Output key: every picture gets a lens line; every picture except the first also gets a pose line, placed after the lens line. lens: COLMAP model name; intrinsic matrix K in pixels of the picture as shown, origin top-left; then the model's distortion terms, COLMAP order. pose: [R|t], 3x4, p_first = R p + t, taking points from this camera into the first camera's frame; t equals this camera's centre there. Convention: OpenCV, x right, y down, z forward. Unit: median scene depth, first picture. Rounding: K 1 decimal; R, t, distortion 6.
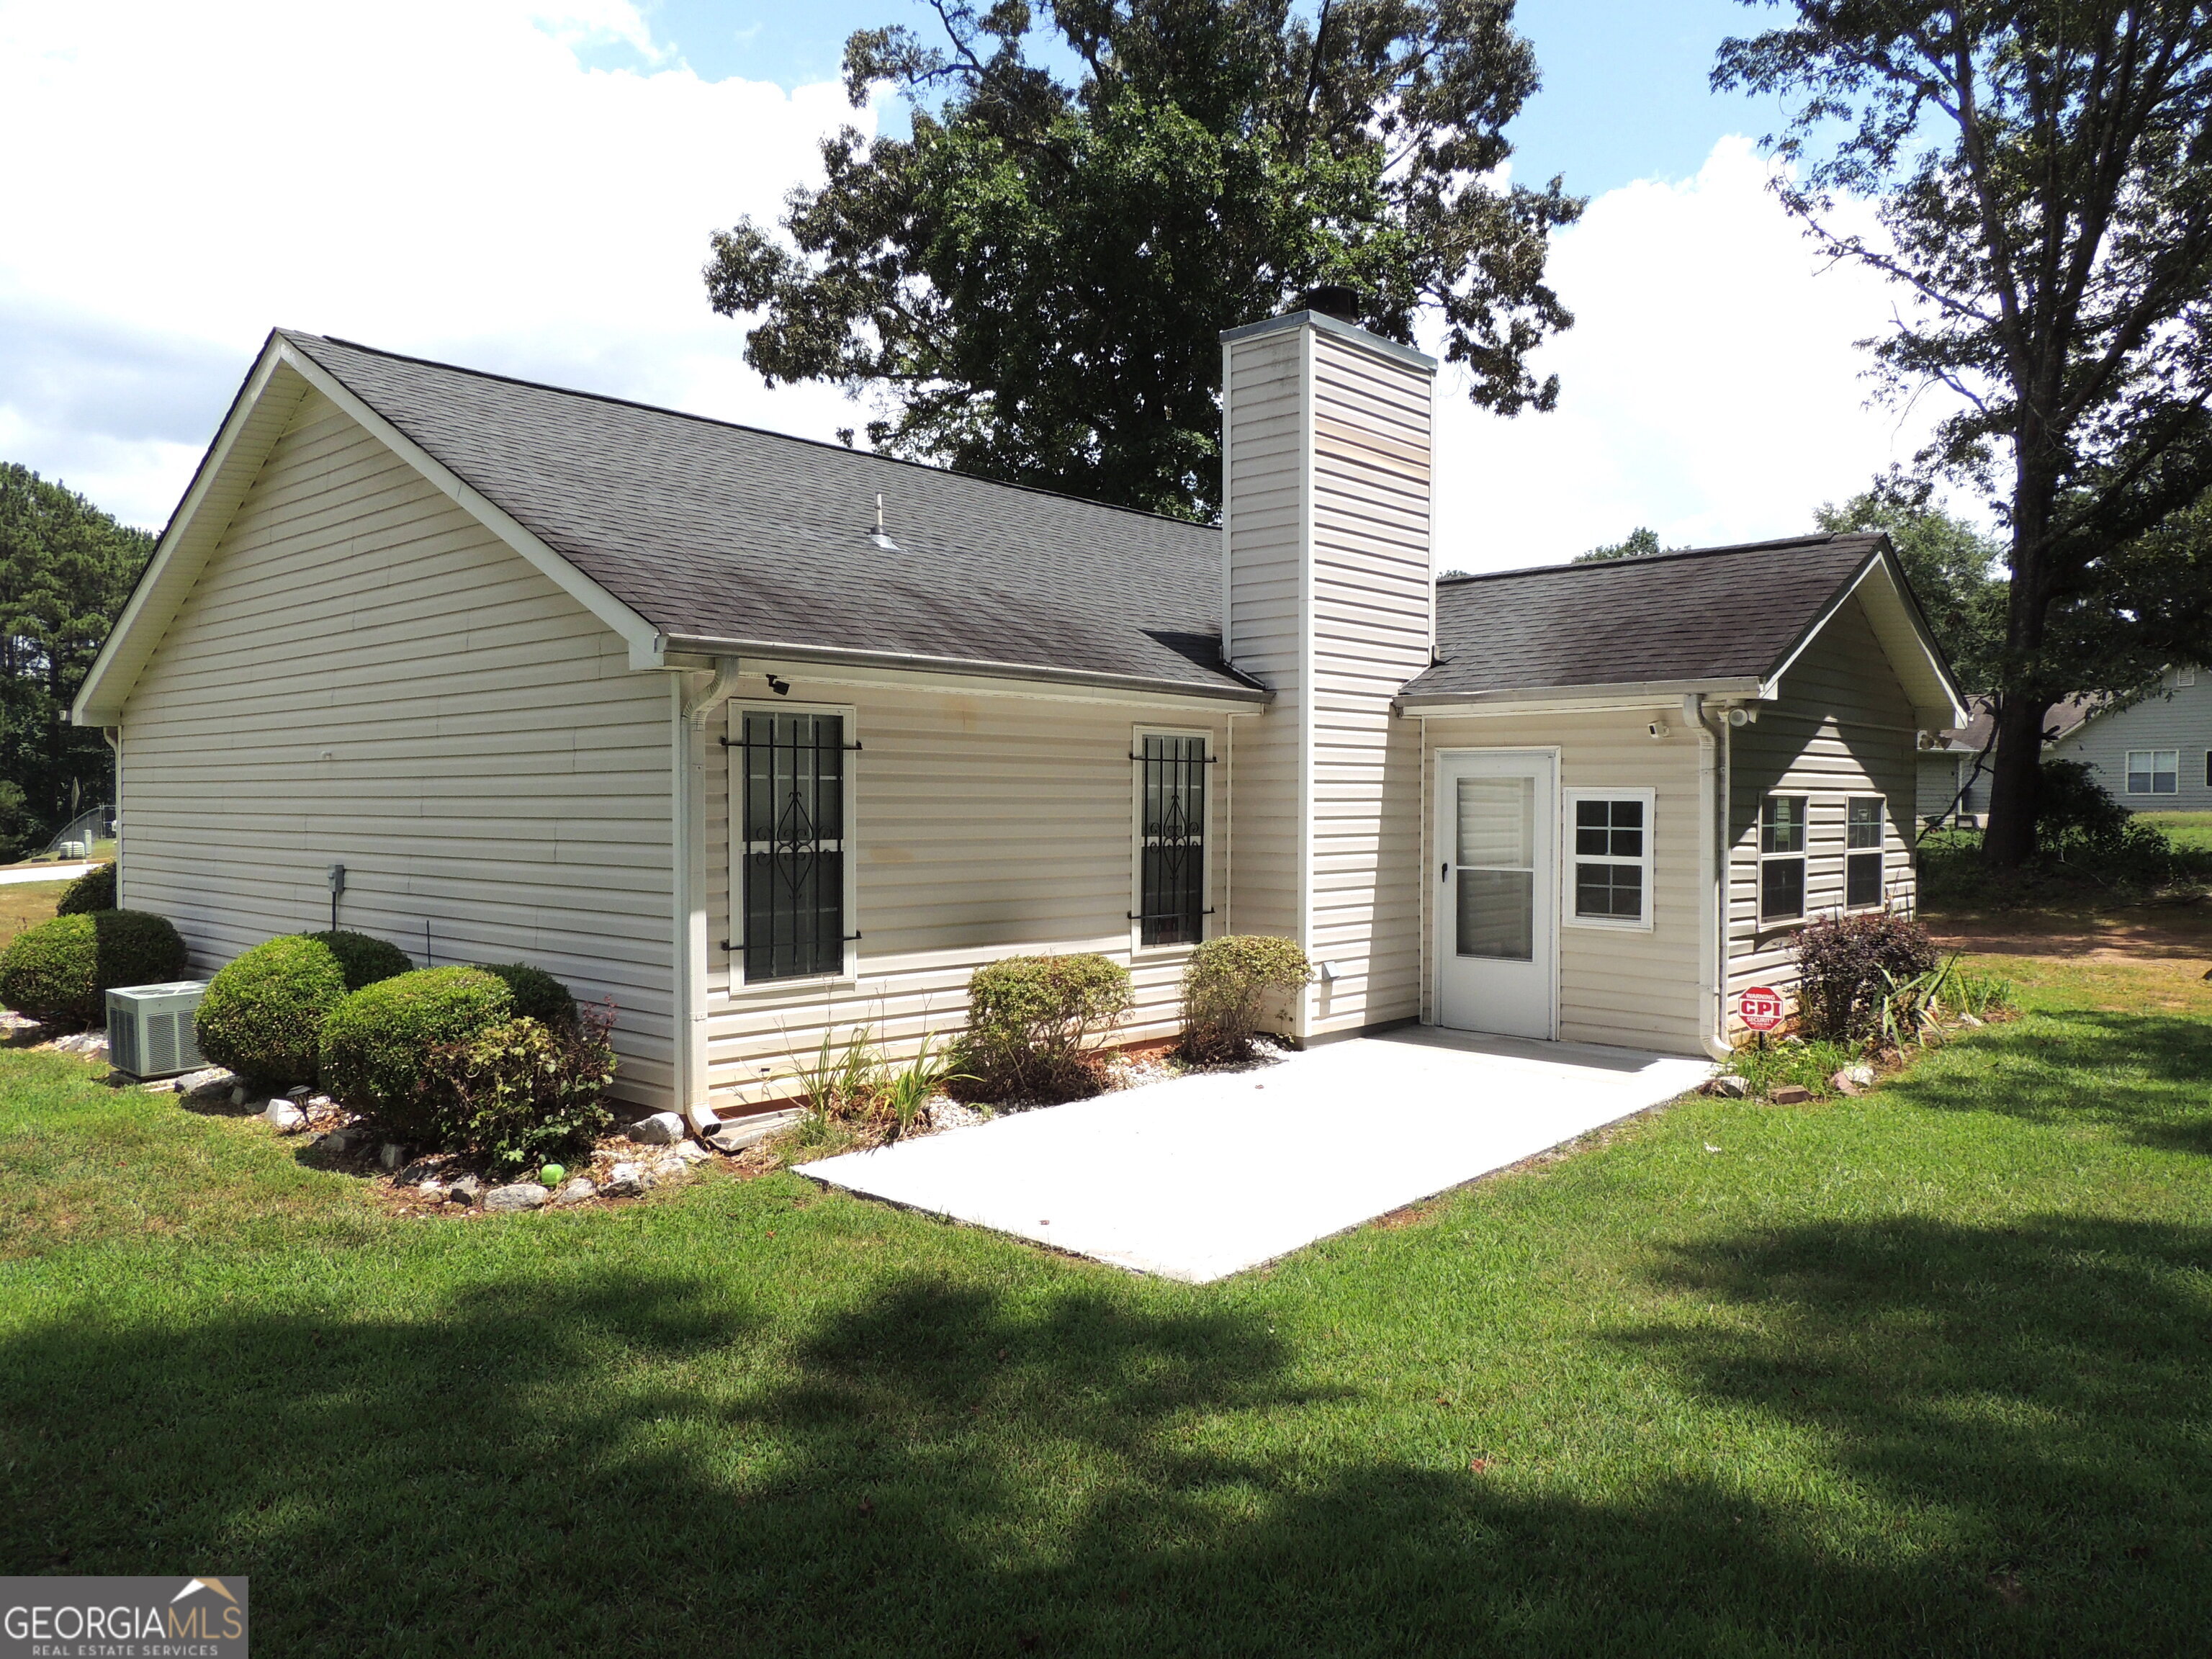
lens RADIAL K [[1584.1, 0, 1106.0], [0, 1584.1, 829.5], [0, 0, 1]] dist [-0.024103, 0.000270]
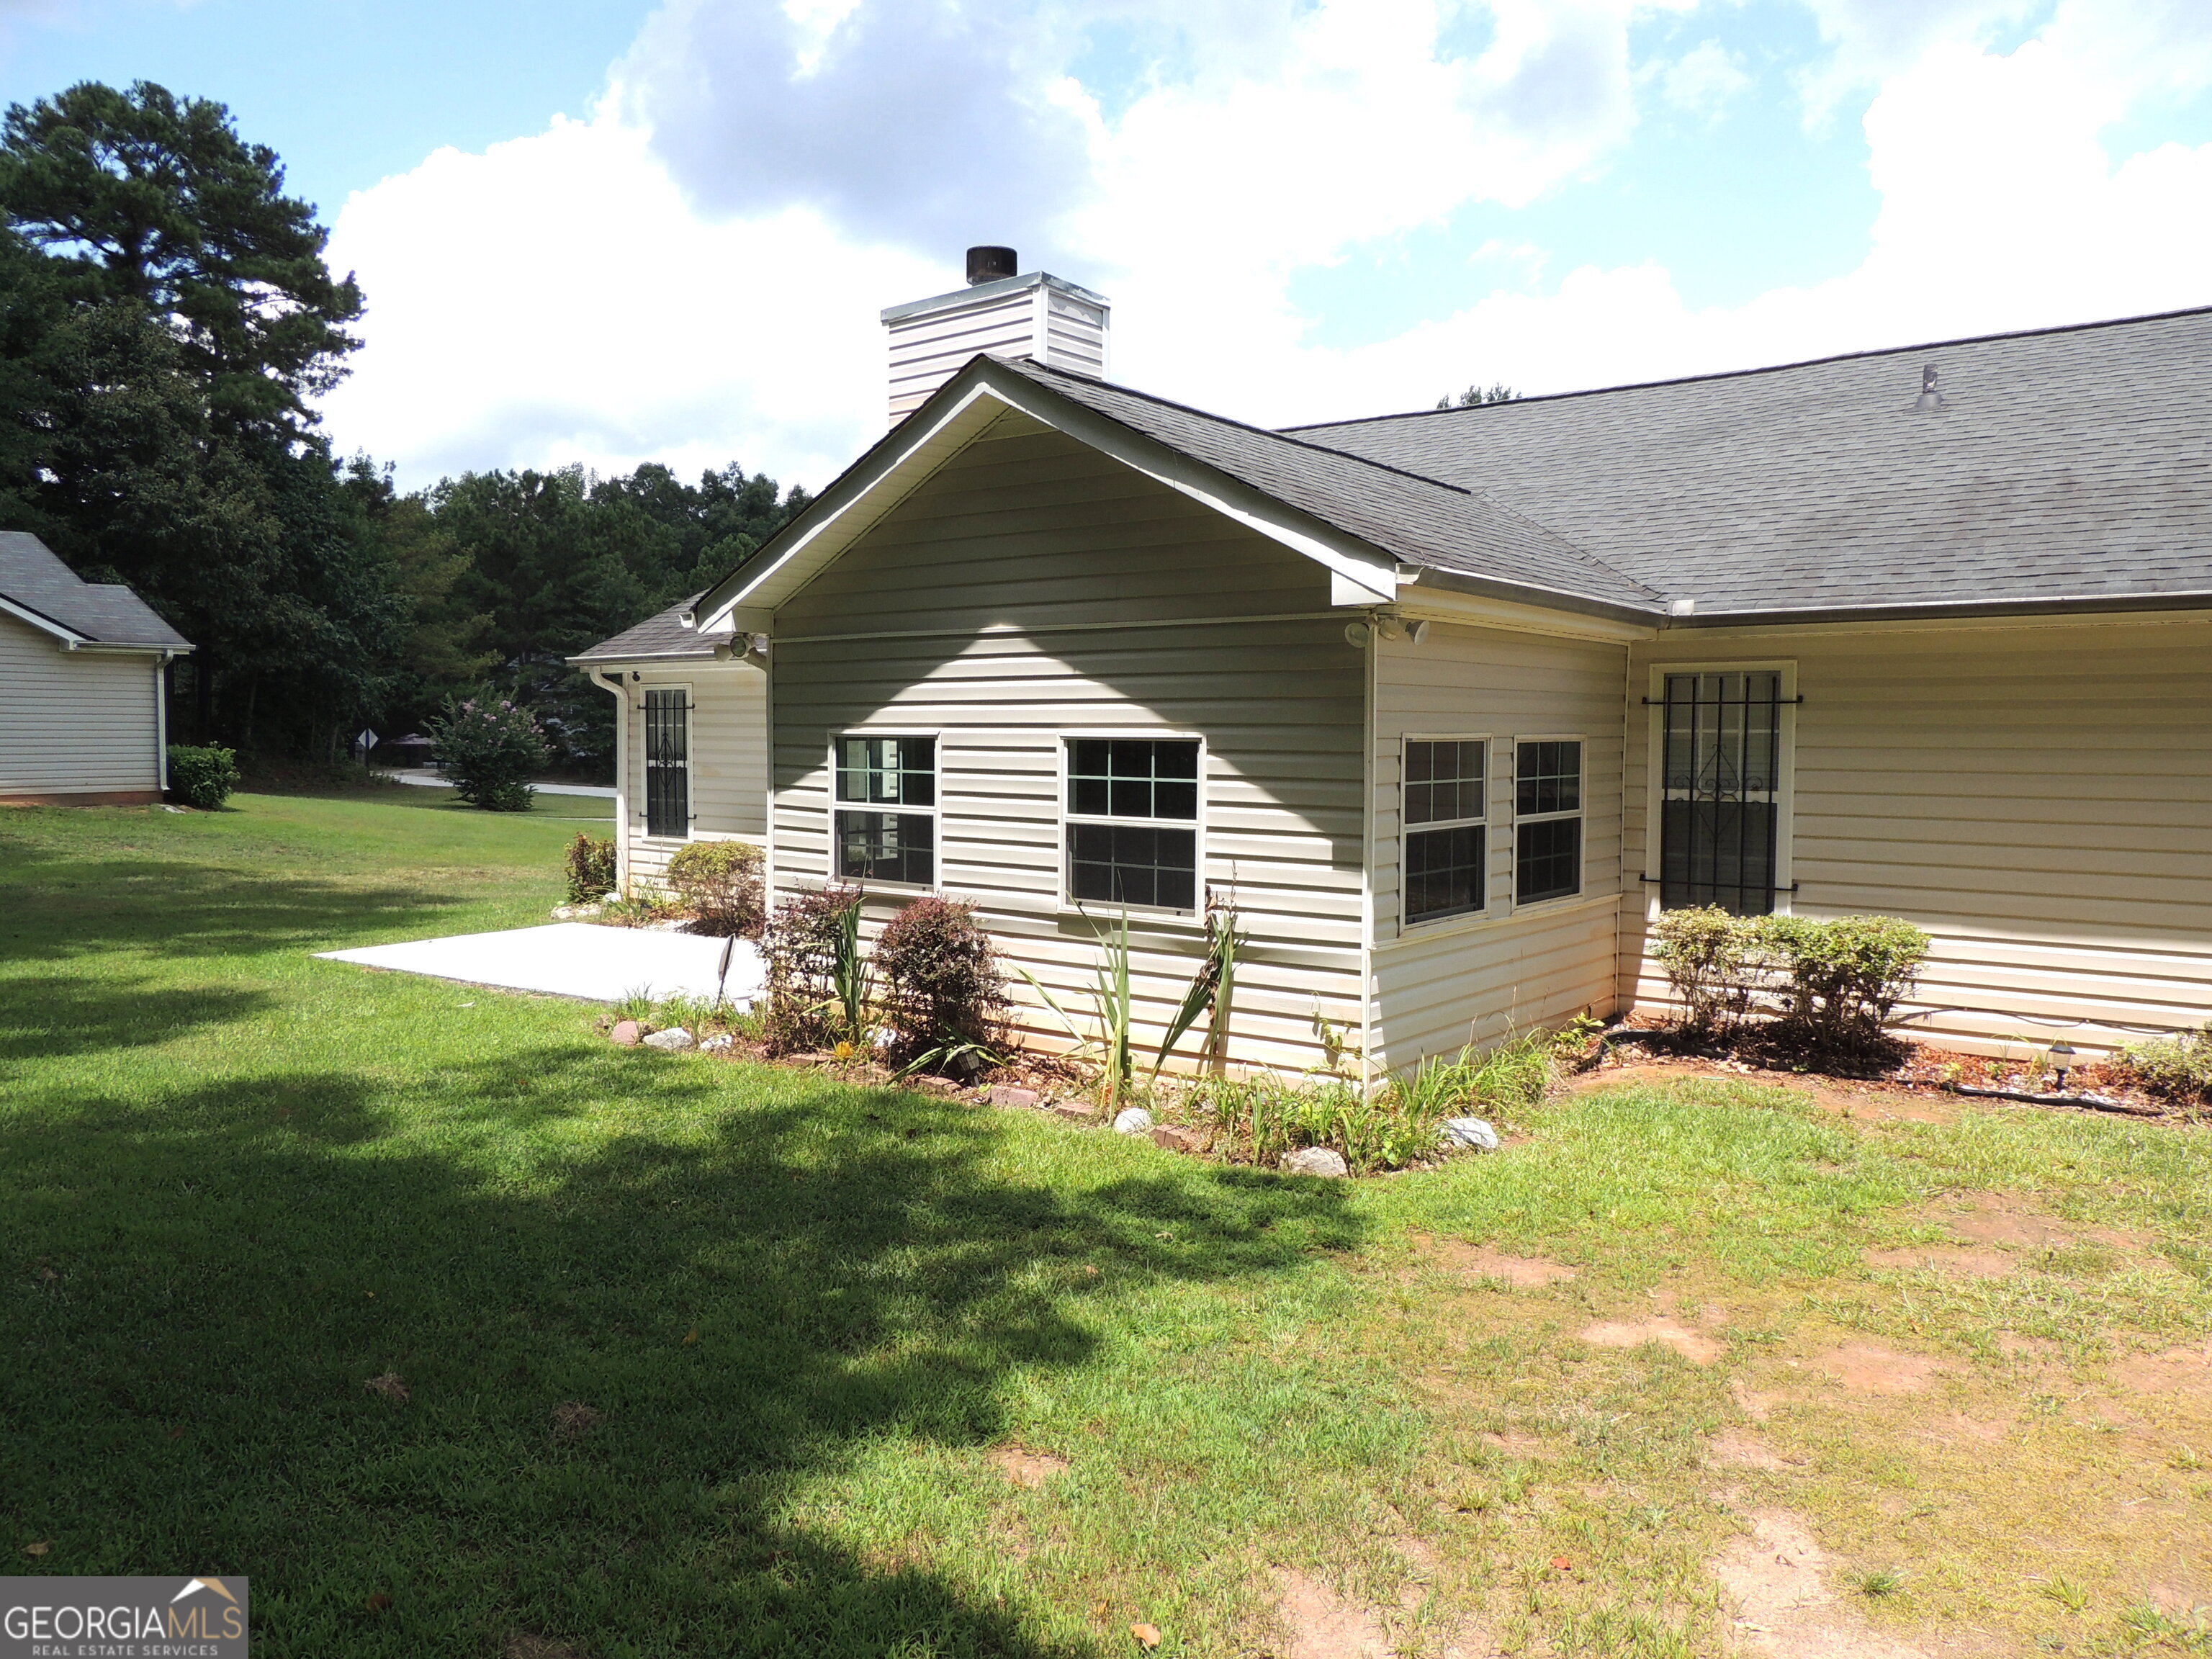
lens RADIAL K [[1584.1, 0, 1106.0], [0, 1584.1, 829.5], [0, 0, 1]] dist [-0.024103, 0.000270]
pose [[0.064468, 0.057247, -0.996276, 1.273639], [-0.025324, 0.998126, 0.055715, -0.021296], [0.997598, 0.021638, 0.065797, 1.074971]]
